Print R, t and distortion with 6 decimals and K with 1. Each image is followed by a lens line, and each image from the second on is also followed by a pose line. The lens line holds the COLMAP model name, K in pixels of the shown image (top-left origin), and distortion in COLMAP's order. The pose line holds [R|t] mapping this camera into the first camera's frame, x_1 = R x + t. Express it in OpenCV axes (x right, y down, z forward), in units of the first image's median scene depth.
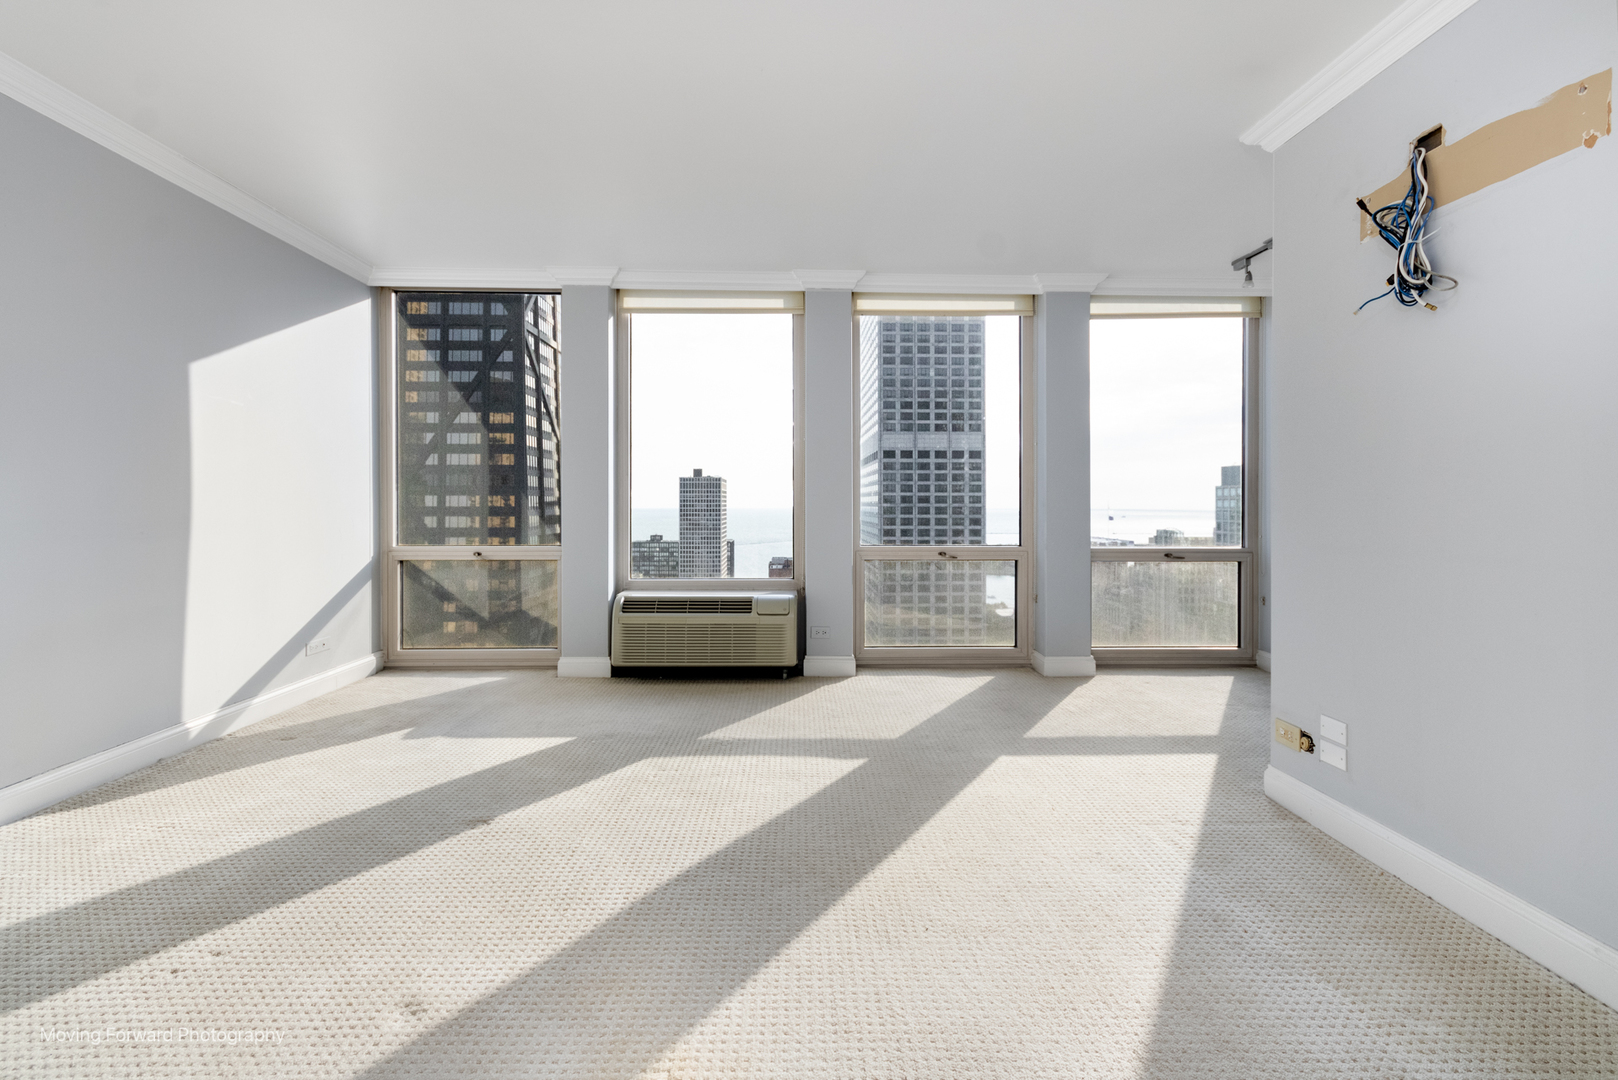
lens RADIAL K [[761.0, 0, 824.4], [0, 761.0, 509.2], [0, 0, 1]] dist [0.005287, 0.001440]
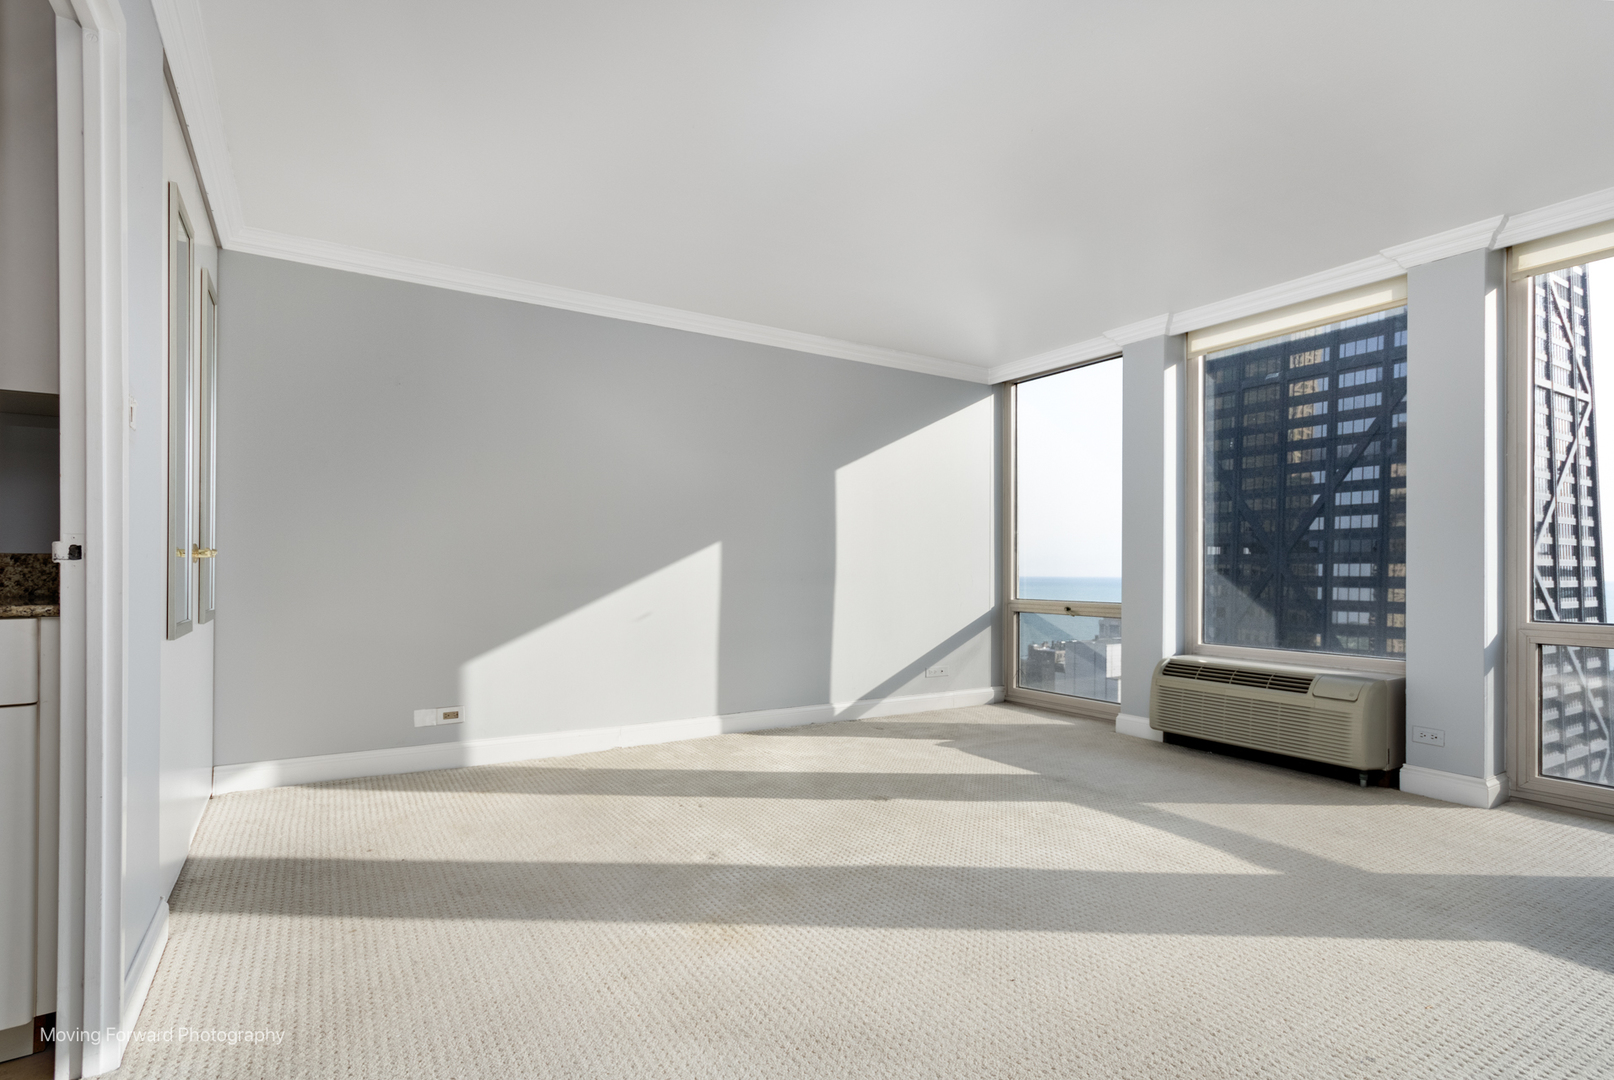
lens RADIAL K [[805.9, 0, 811.9], [0, 805.9, 562.6], [0, 0, 1]] dist [0.030972, -0.000211]
pose [[0.511462, -0.007558, -0.859273, 0.384941], [-0.010466, 0.999832, -0.015024, 0.015541], [0.859242, 0.016678, 0.511297, 0.100532]]
